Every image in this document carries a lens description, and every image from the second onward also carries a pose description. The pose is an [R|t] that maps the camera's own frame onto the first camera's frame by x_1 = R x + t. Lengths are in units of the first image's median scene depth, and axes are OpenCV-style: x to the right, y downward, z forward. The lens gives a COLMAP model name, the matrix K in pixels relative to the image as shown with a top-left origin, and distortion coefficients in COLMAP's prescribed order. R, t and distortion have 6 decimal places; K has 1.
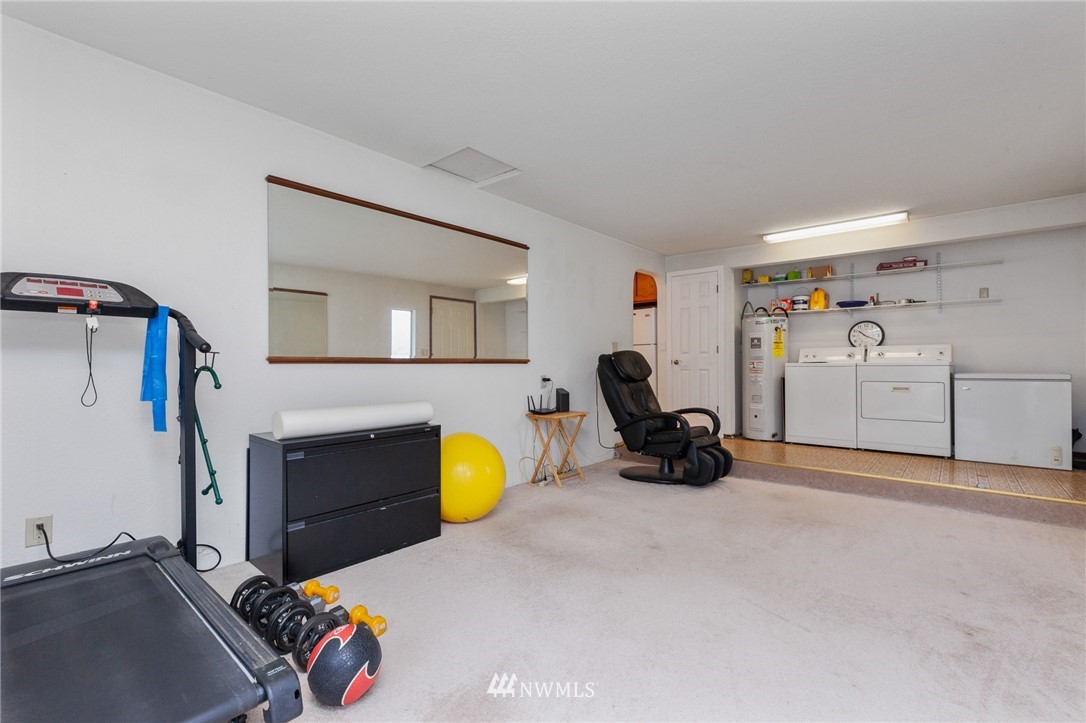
lens RADIAL K [[487.0, 0, 538.2], [0, 487.0, 364.7], [0, 0, 1]] dist [0.003267, 0.000248]
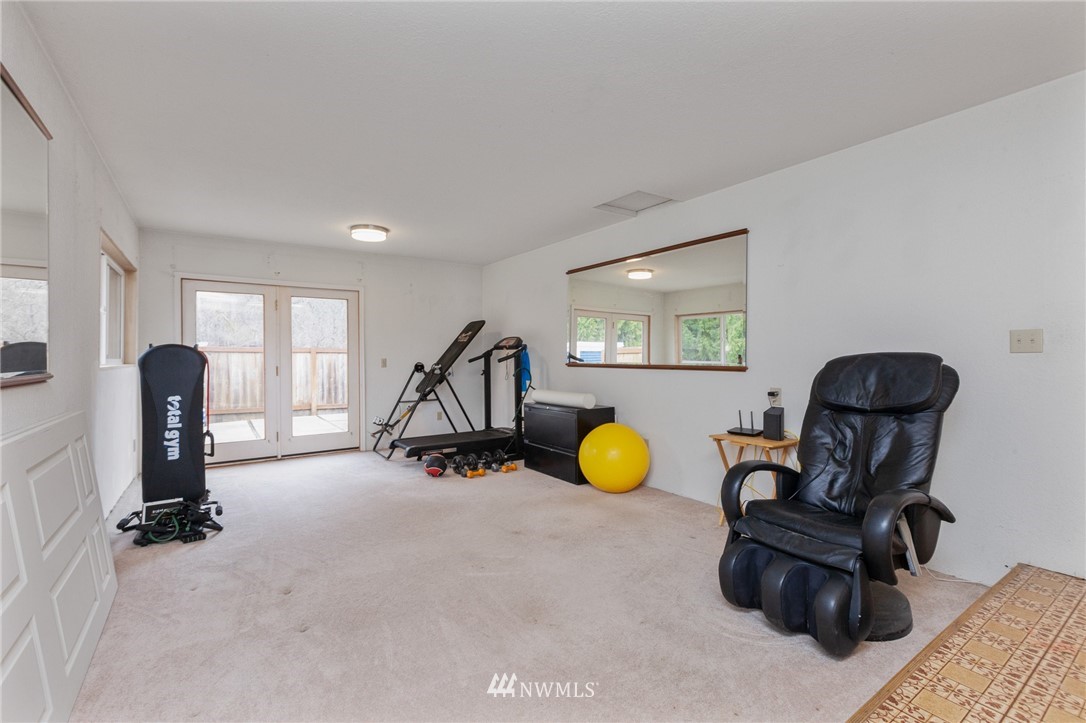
lens RADIAL K [[487.0, 0, 538.2], [0, 487.0, 364.7], [0, 0, 1]] dist [0.003267, 0.000248]
pose [[-0.239680, 0.014932, -0.970737, 1.036923], [-0.003424, 0.999862, 0.016226, -0.031290], [0.970846, 0.007213, -0.239596, 1.021914]]
